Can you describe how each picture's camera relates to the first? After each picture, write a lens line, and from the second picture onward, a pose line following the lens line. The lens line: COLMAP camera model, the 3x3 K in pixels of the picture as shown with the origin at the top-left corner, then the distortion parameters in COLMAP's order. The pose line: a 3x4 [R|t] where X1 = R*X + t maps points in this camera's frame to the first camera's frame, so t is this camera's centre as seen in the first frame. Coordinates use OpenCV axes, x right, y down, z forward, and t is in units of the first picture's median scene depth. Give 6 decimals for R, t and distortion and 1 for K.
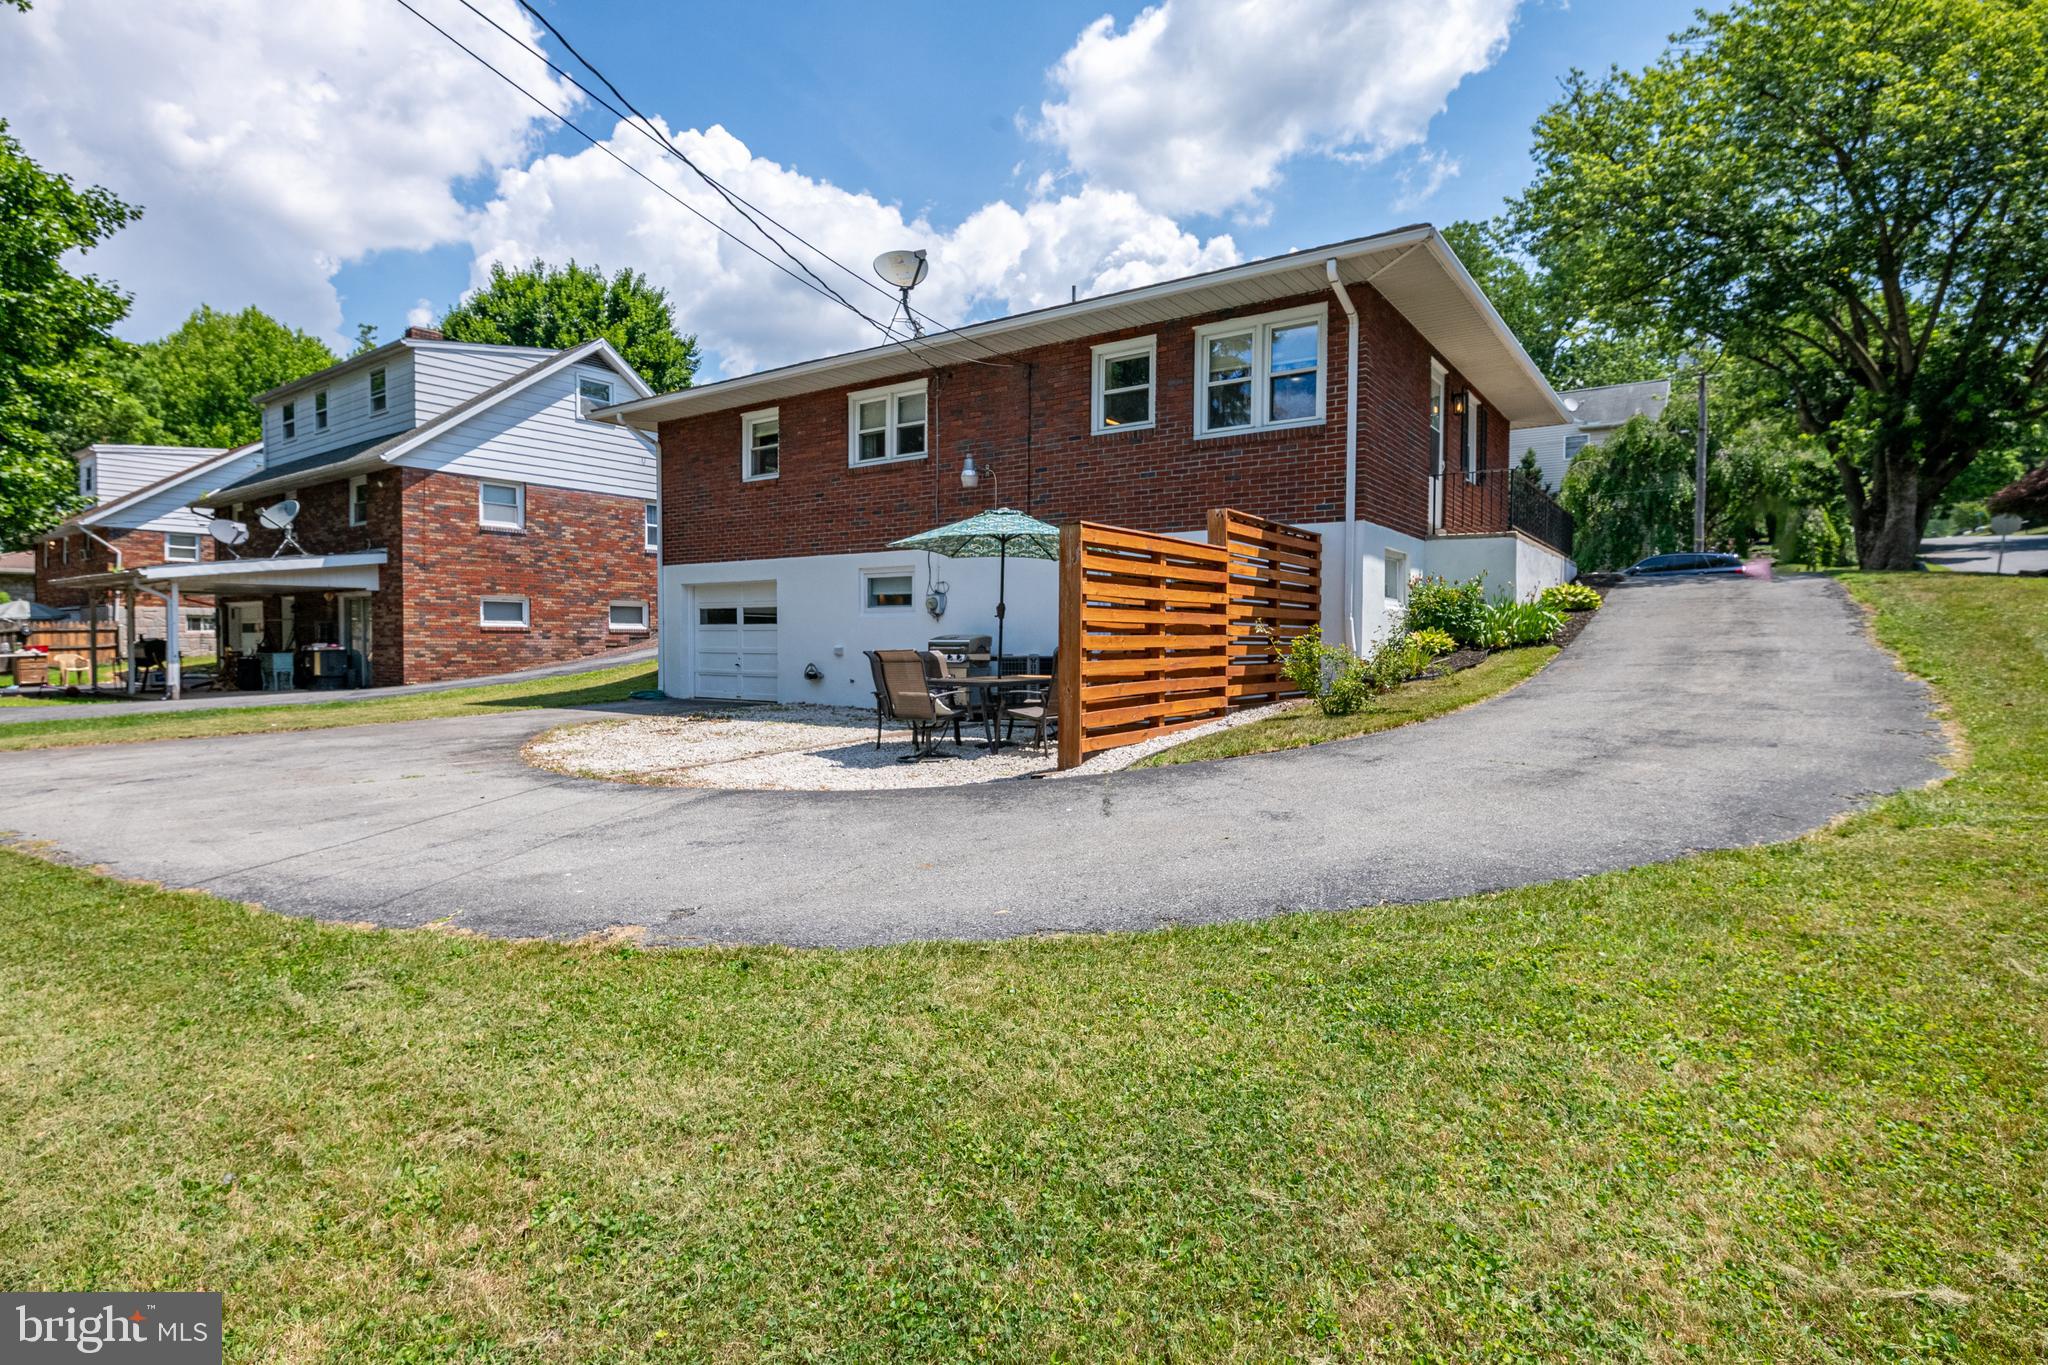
lens RADIAL K [[997.7, 0, 1014.3], [0, 997.7, 687.7], [0, 0, 1]] dist [0.002203, -0.008890]
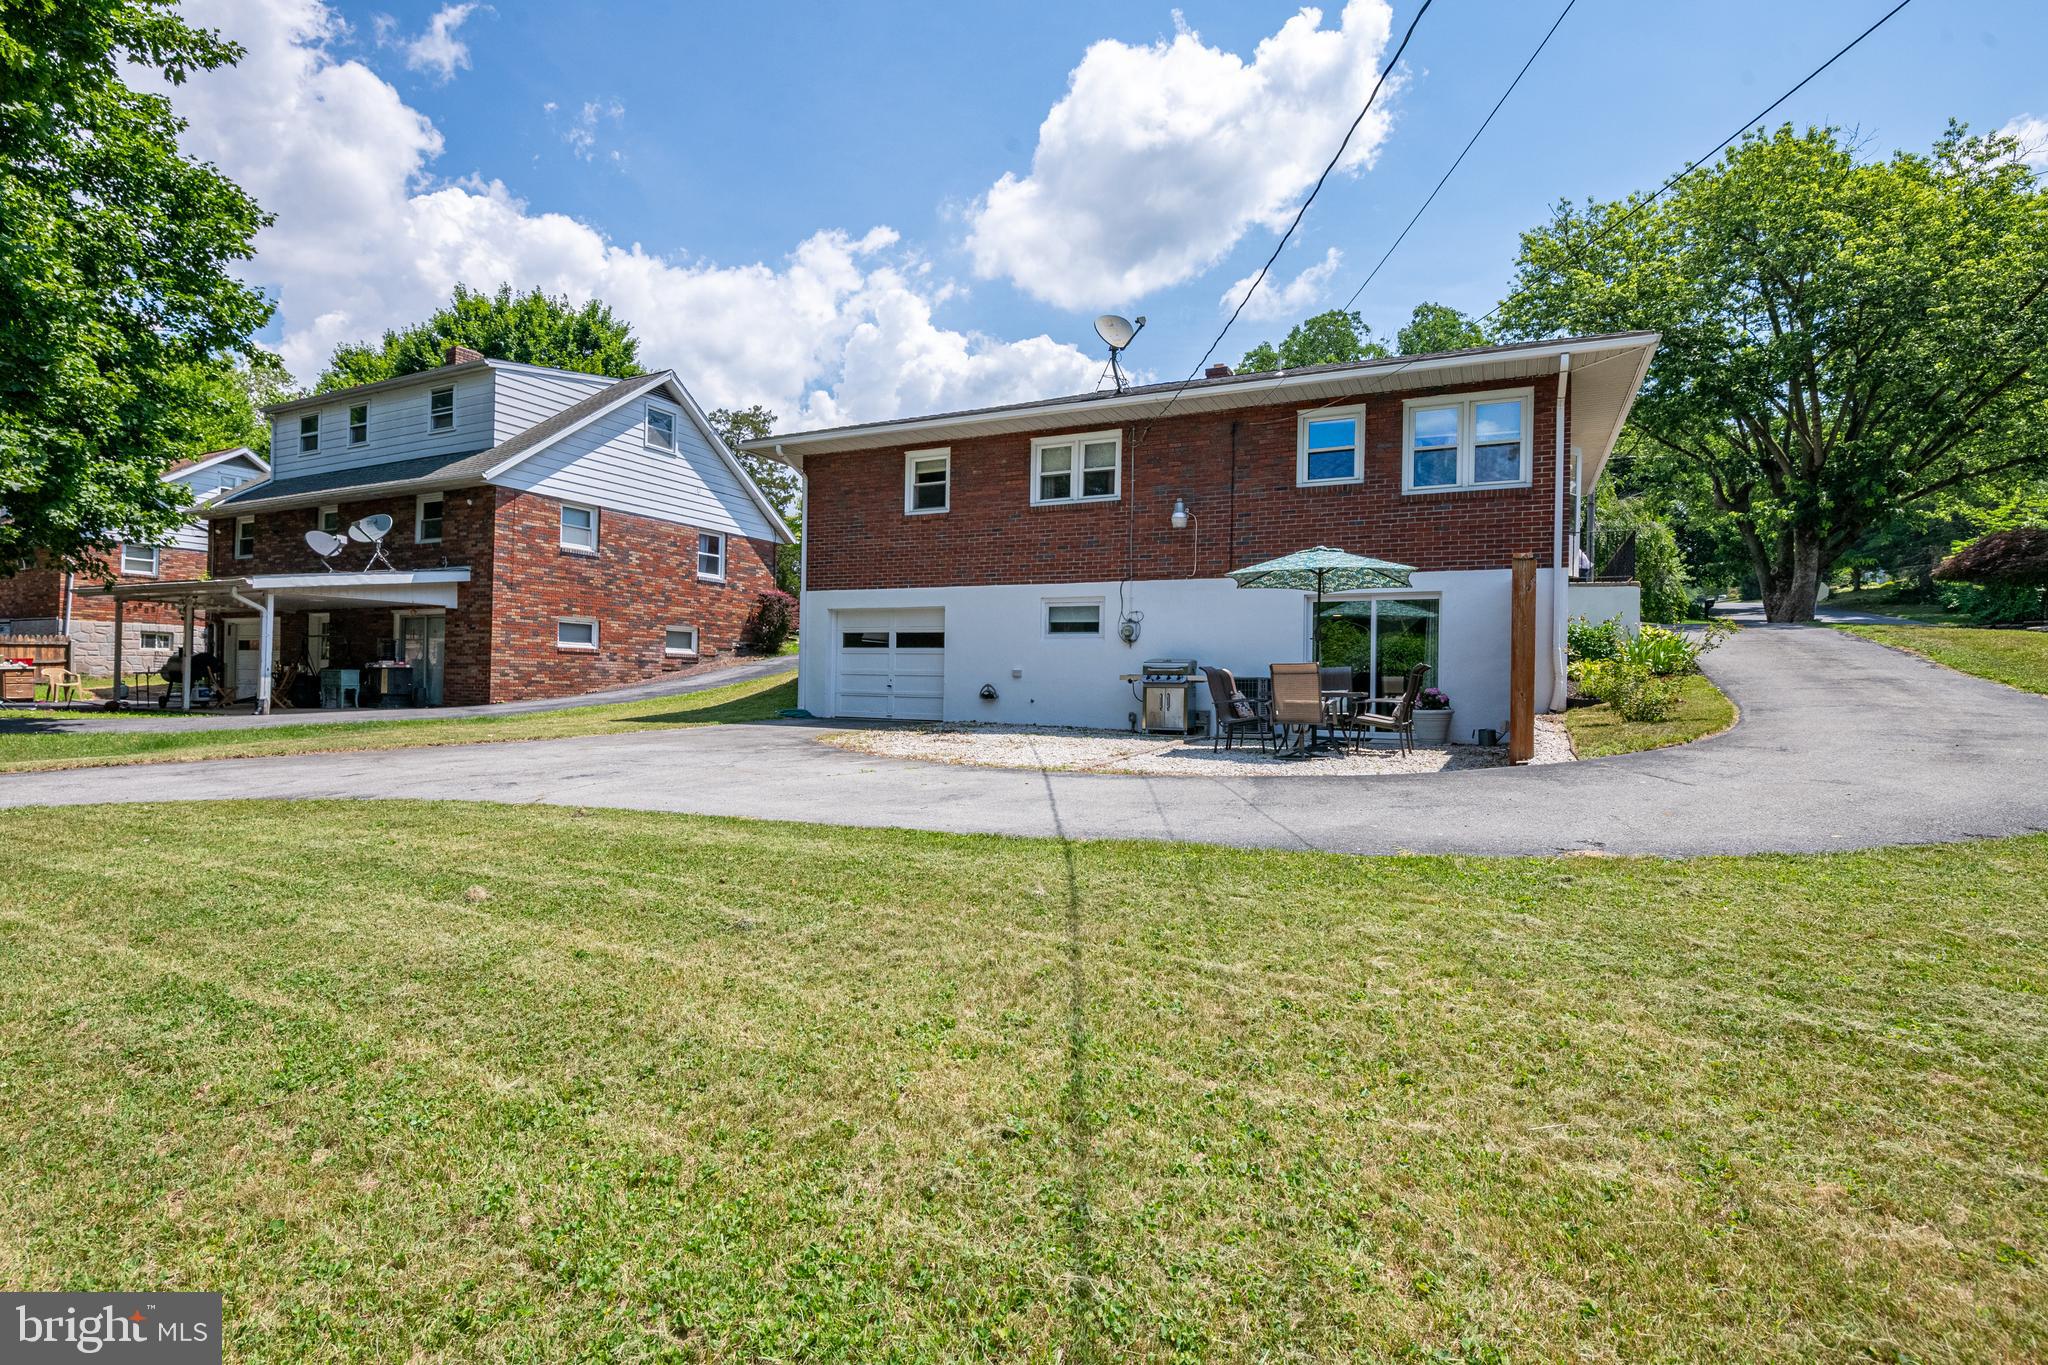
lens RADIAL K [[997.7, 0, 994.4], [0, 997.7, 670.3], [0, 0, 1]] dist [0.002203, -0.008890]
pose [[0.990509, 0.019756, 0.136020, -0.248156], [-0.011191, 0.997923, -0.063446, 0.020559], [-0.136991, 0.061322, 0.988672, -0.044421]]
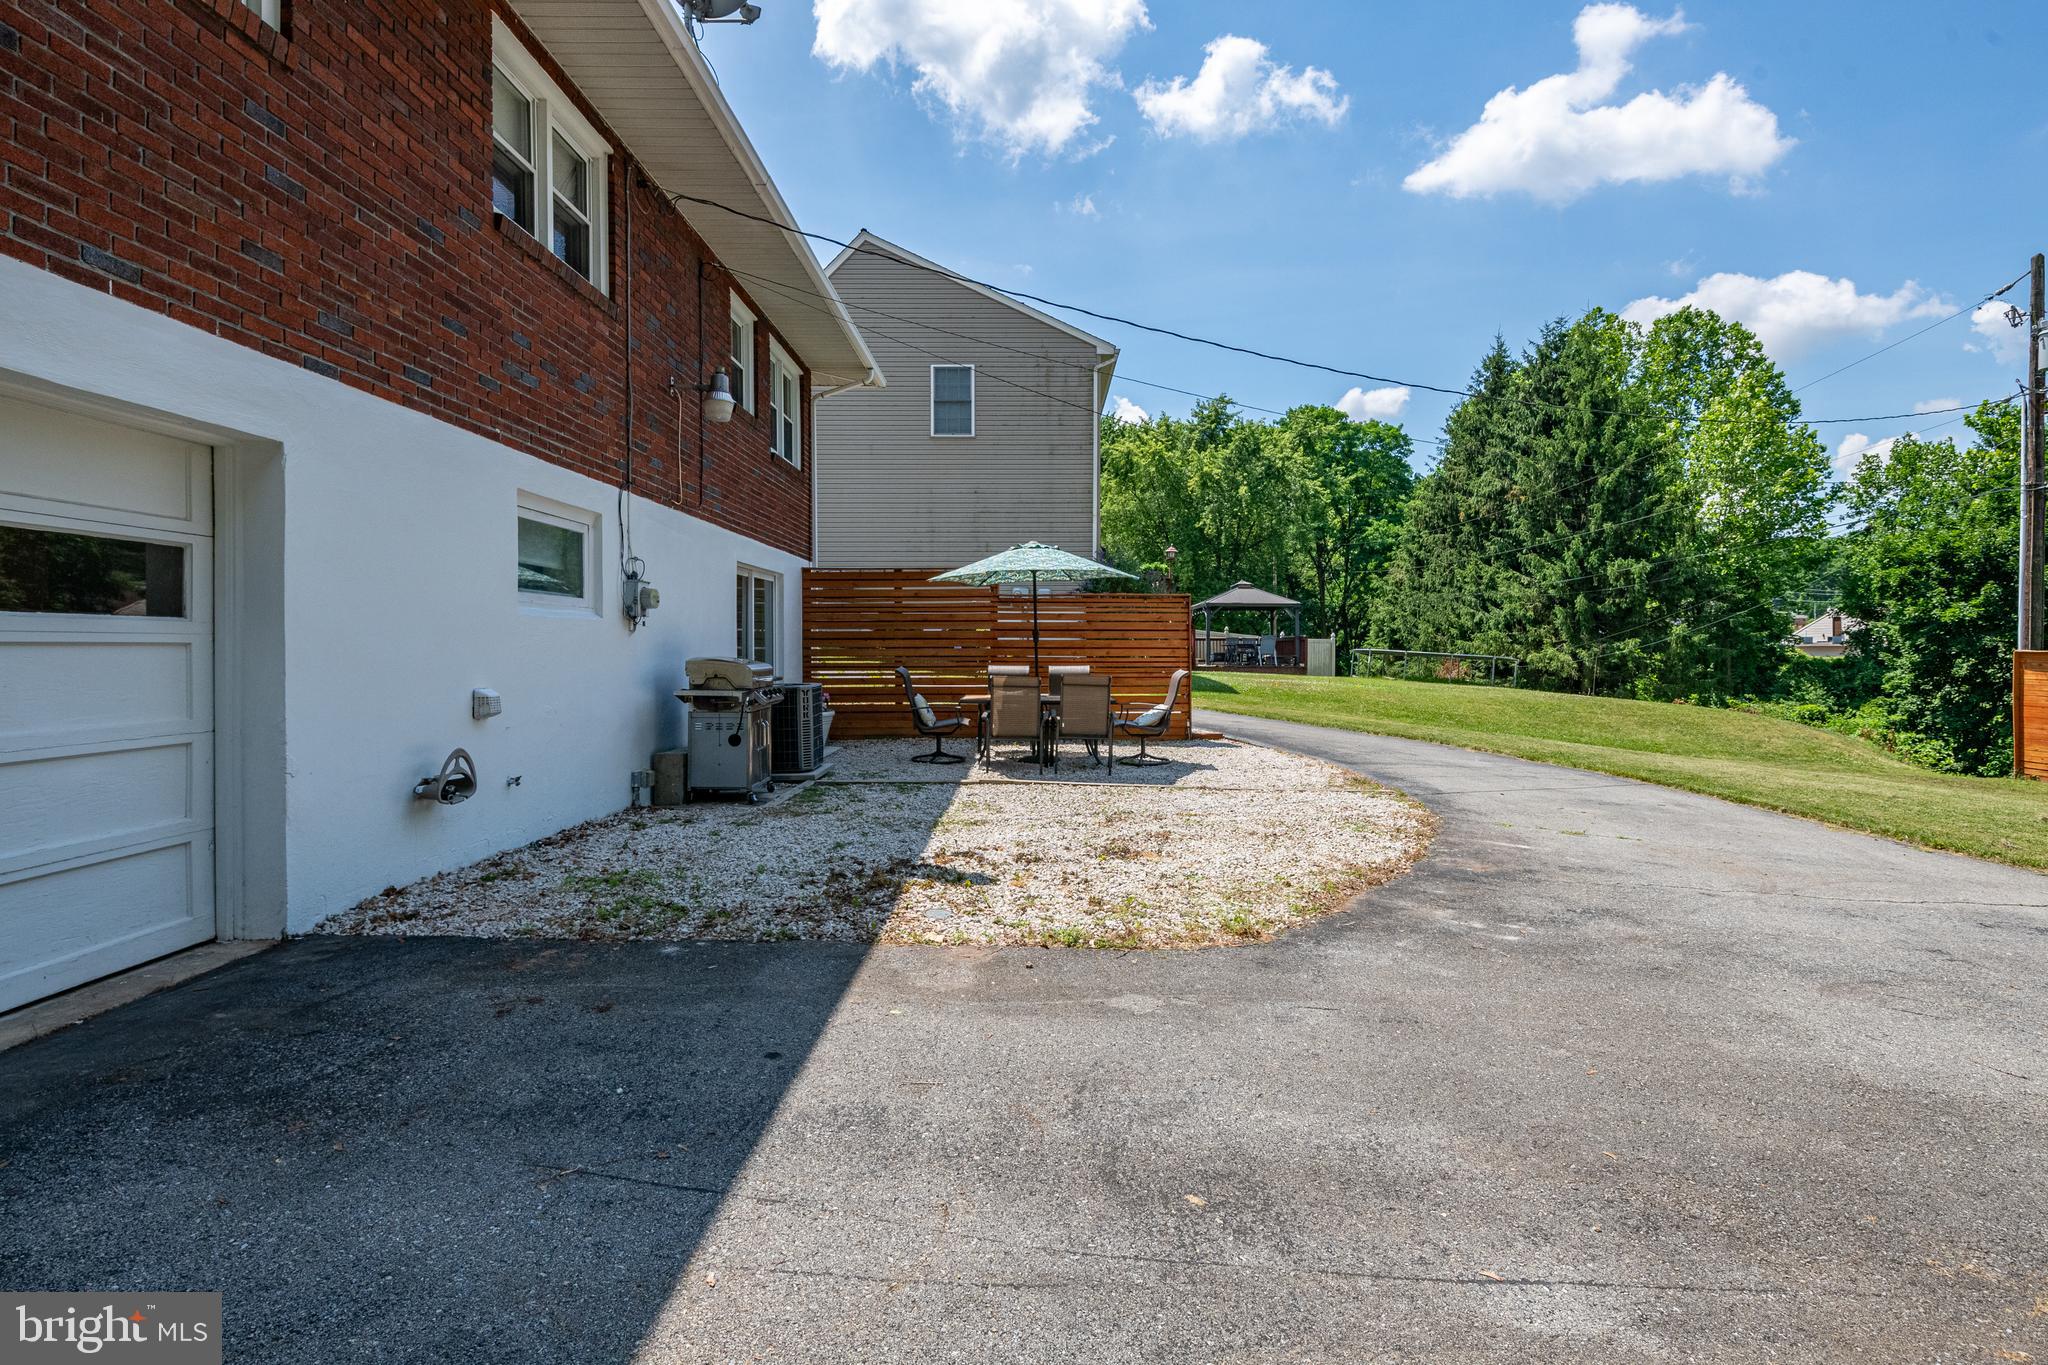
lens RADIAL K [[997.7, 0, 1020.6], [0, 997.7, 668.0], [0, 0, 1]] dist [0.002203, -0.008890]
pose [[-0.560706, -0.018126, 0.827817, -0.413620], [0.039894, 0.998008, 0.048874, -0.042928], [-0.827054, 0.060429, -0.558865, 0.746251]]
